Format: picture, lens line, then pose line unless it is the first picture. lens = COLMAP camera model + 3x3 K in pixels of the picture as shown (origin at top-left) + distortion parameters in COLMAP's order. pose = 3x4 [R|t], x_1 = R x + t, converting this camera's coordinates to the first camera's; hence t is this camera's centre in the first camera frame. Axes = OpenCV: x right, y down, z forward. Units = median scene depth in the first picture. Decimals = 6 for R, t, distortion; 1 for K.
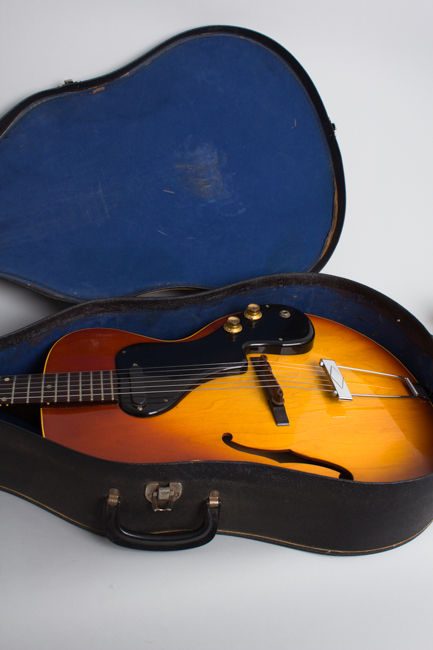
lens RADIAL K [[687.0, 0, 213.2], [0, 687.0, 325.5], [0, 0, 1]] dist [-0.096455, 0.000000]
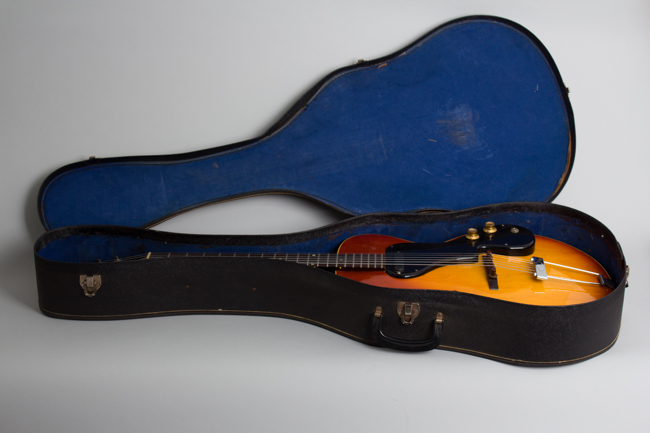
lens RADIAL K [[1223.5, 0, 325.5], [0, 1223.5, 216.1], [0, 0, 1]] dist [0.027861, 0.000000]
pose [[0.976102, 0.015401, -0.216765, 0.257465], [-0.051084, 0.985795, -0.159993, 0.349811], [0.211222, 0.167243, 0.963024, -1.344689]]
